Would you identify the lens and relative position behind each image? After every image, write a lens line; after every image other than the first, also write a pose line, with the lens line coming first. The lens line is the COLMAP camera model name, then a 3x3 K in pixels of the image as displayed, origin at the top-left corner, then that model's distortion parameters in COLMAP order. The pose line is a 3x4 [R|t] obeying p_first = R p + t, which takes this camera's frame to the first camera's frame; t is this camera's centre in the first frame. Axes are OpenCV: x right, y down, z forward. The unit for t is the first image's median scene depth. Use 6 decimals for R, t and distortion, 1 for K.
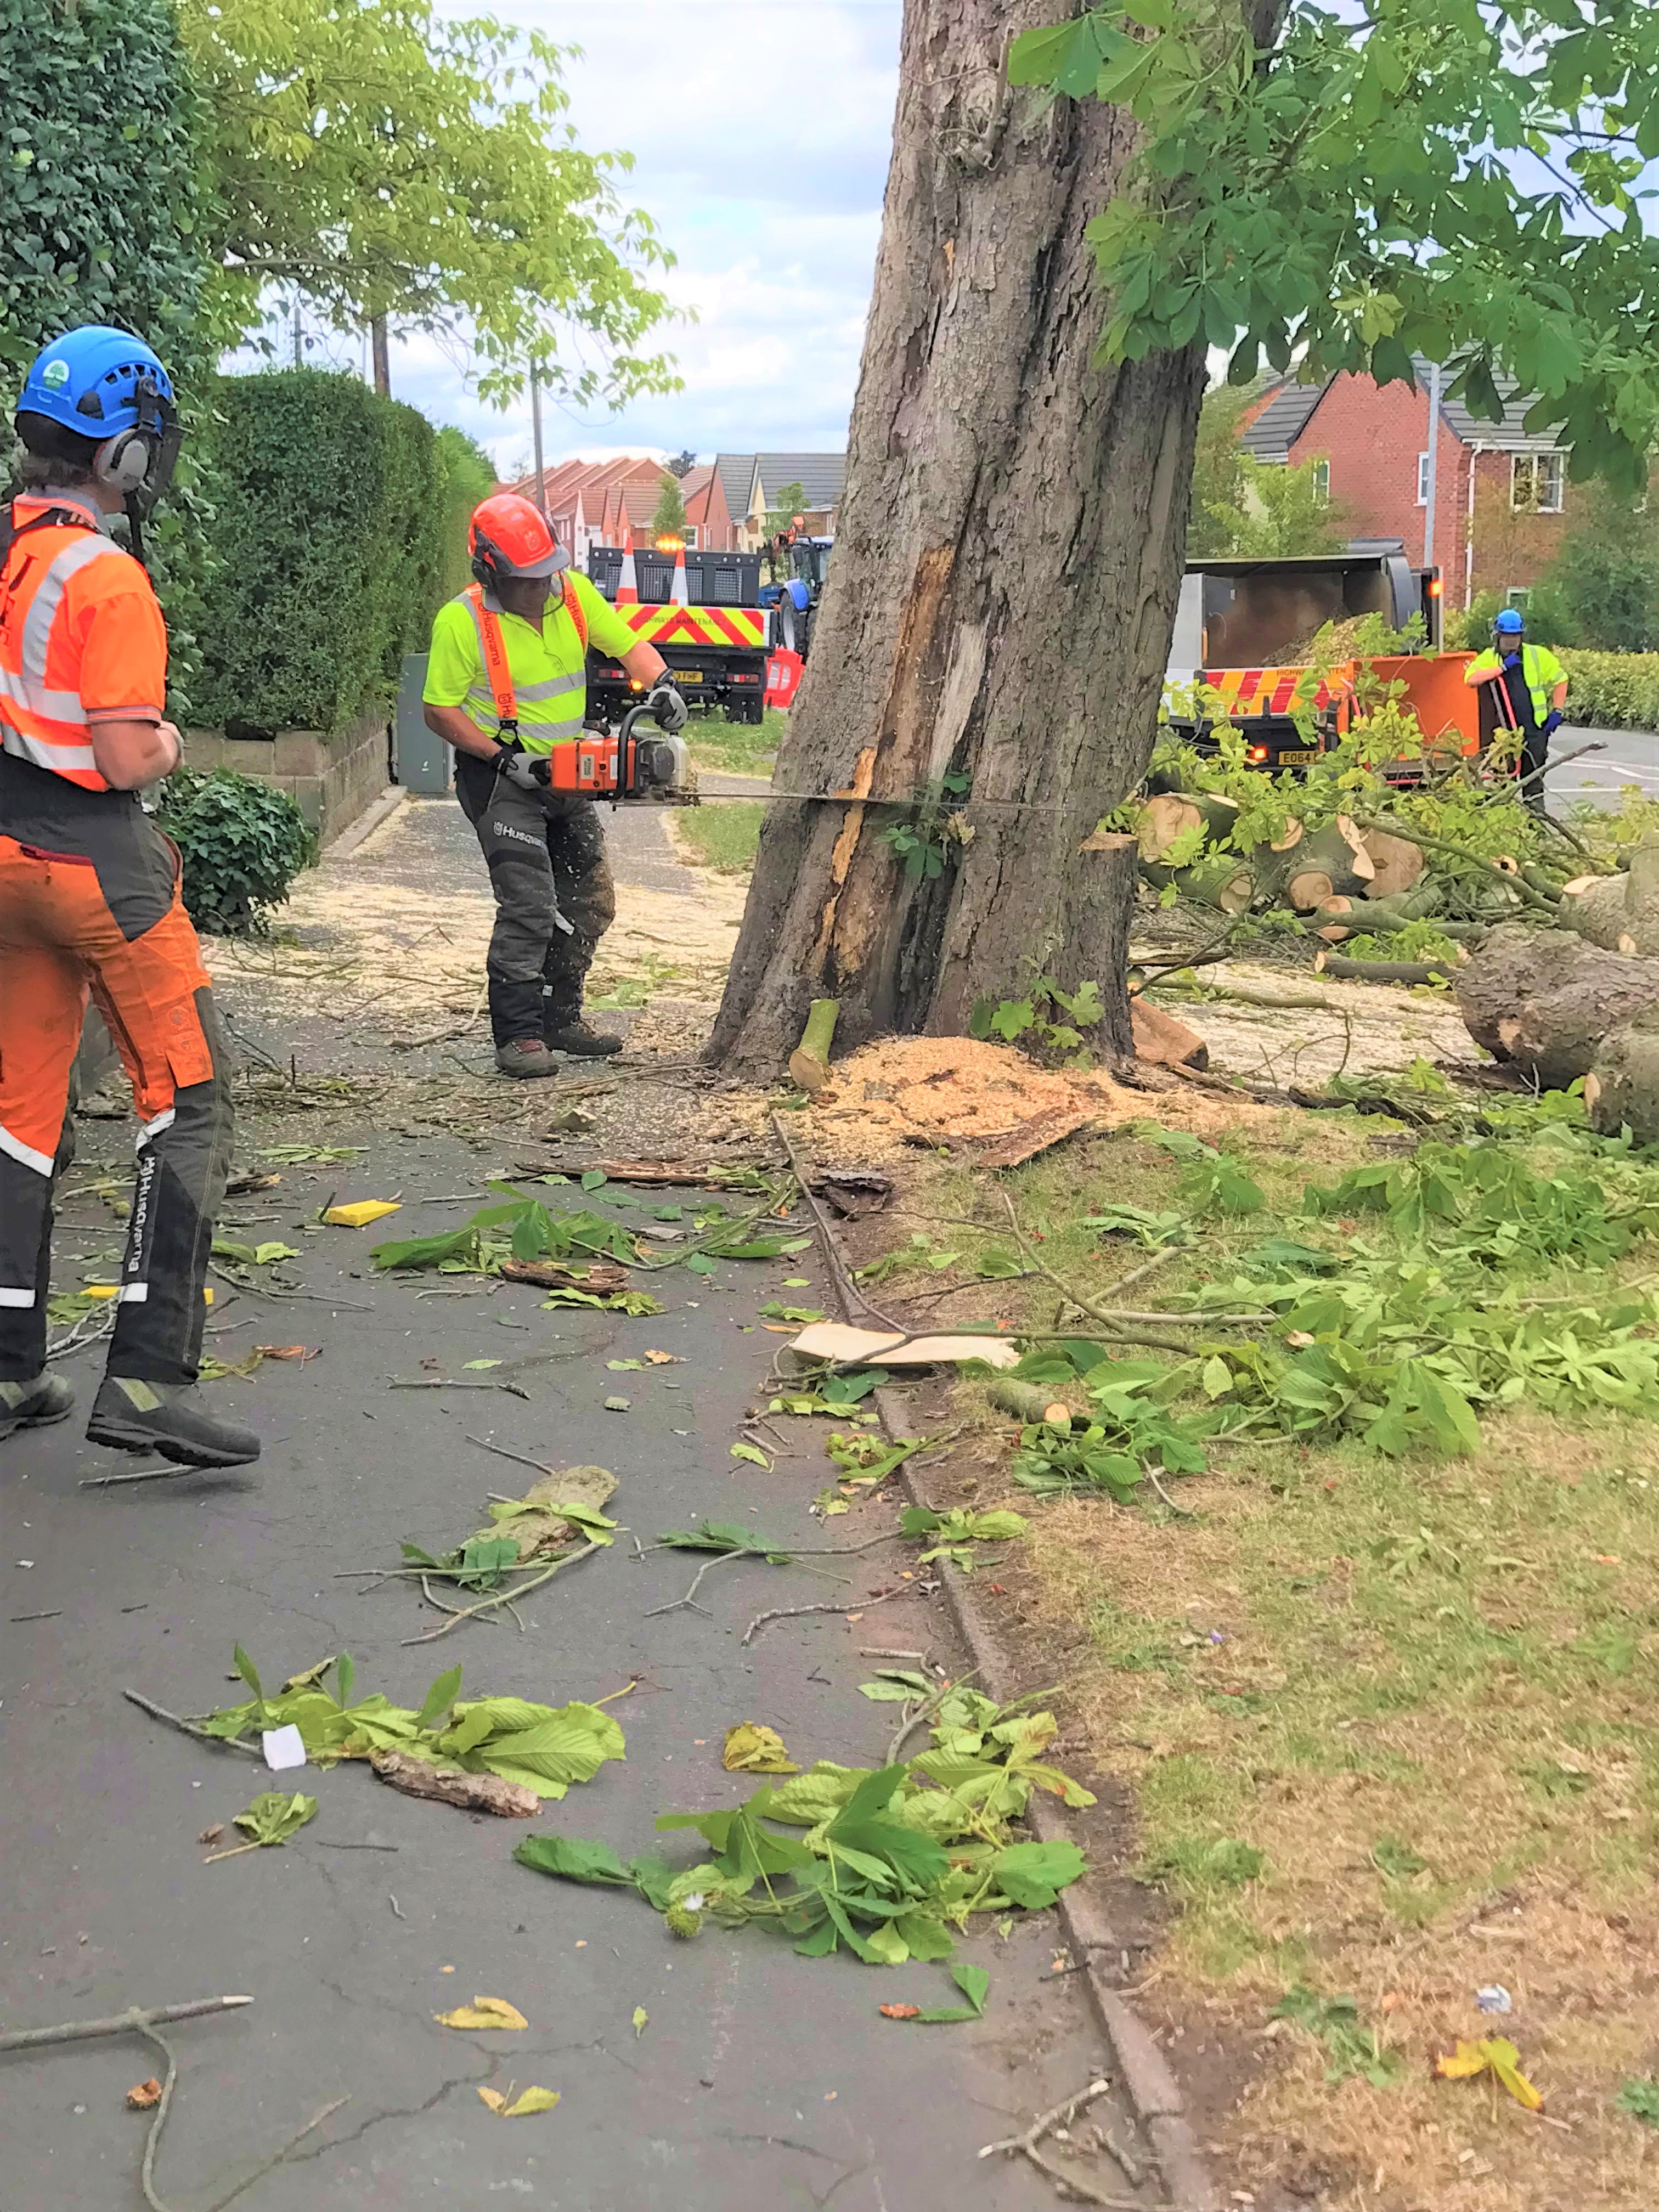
lens RADIAL K [[3618.6, 0, 803.8], [0, 3618.6, 1112.7], [0, 0, 1]] dist [0.087708, 0.000000]
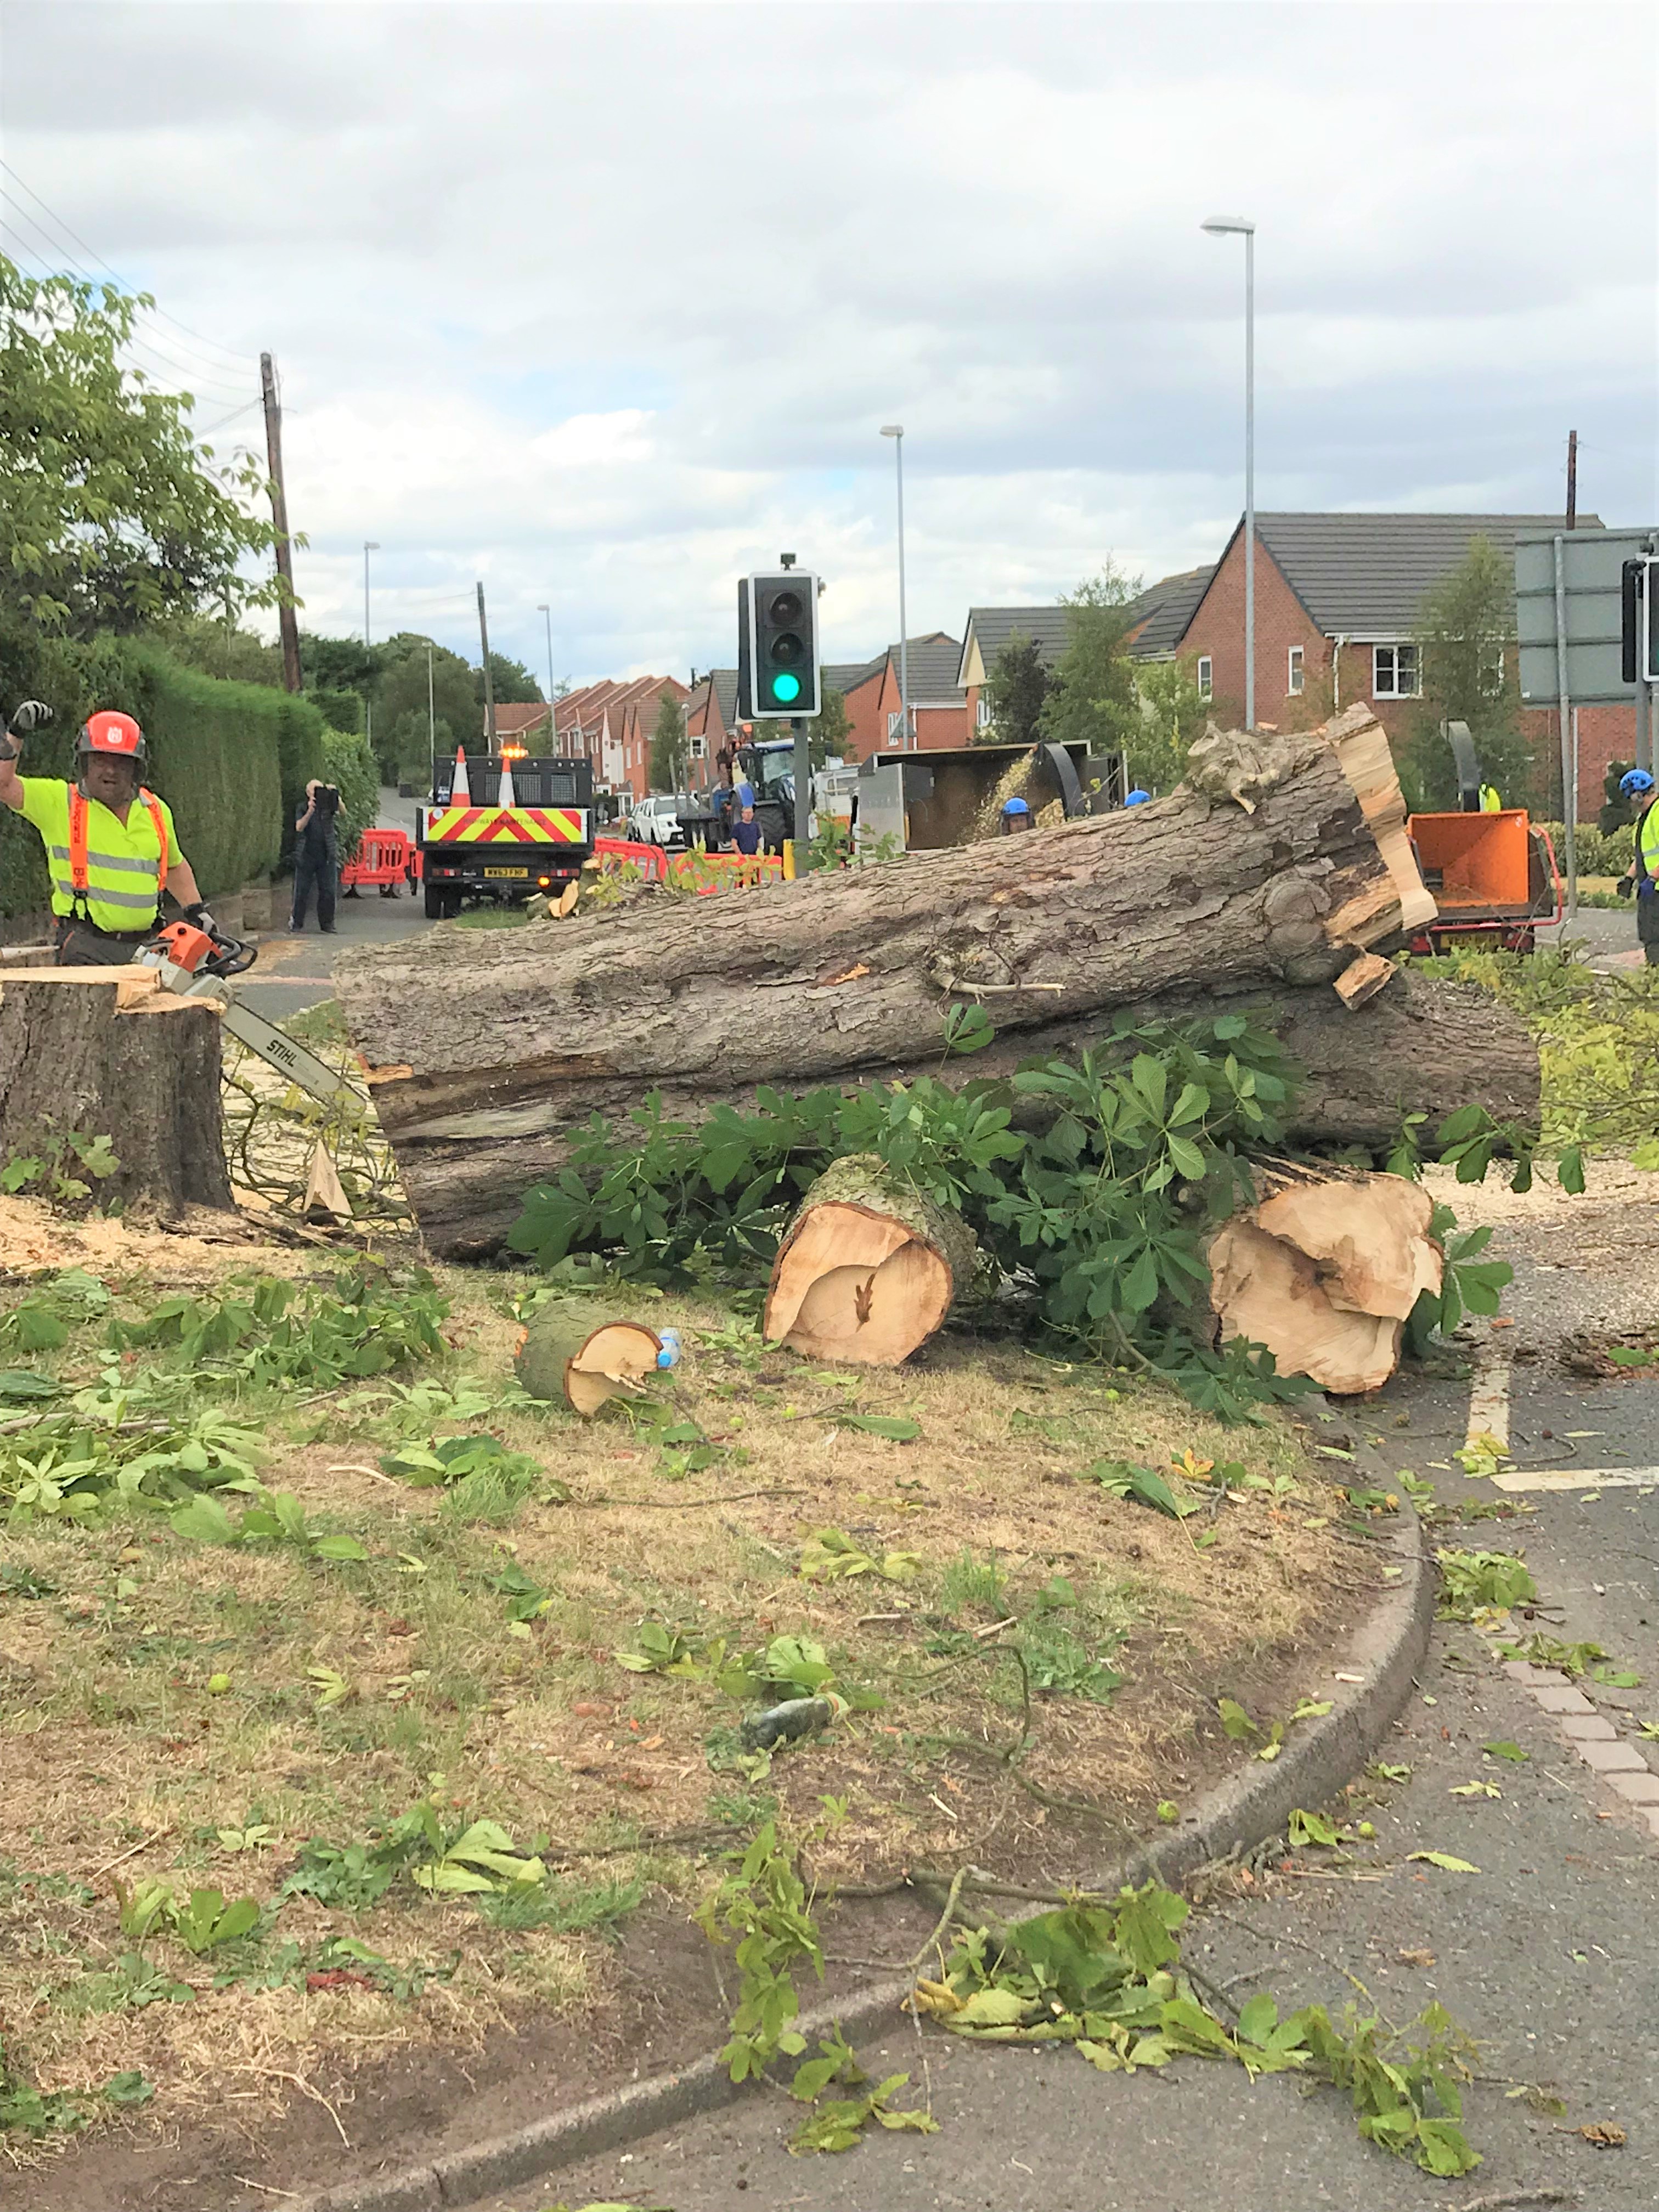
lens RADIAL K [[3350.8, 0, 836.6], [0, 3350.8, 1108.1], [0, 0, 1]] dist [0.114795, 0.000000]
pose [[0.999411, -0.032340, -0.011457, 0.301555], [0.031734, 0.998262, -0.049651, 0.011640], [0.013043, 0.049258, 0.998701, 0.007691]]
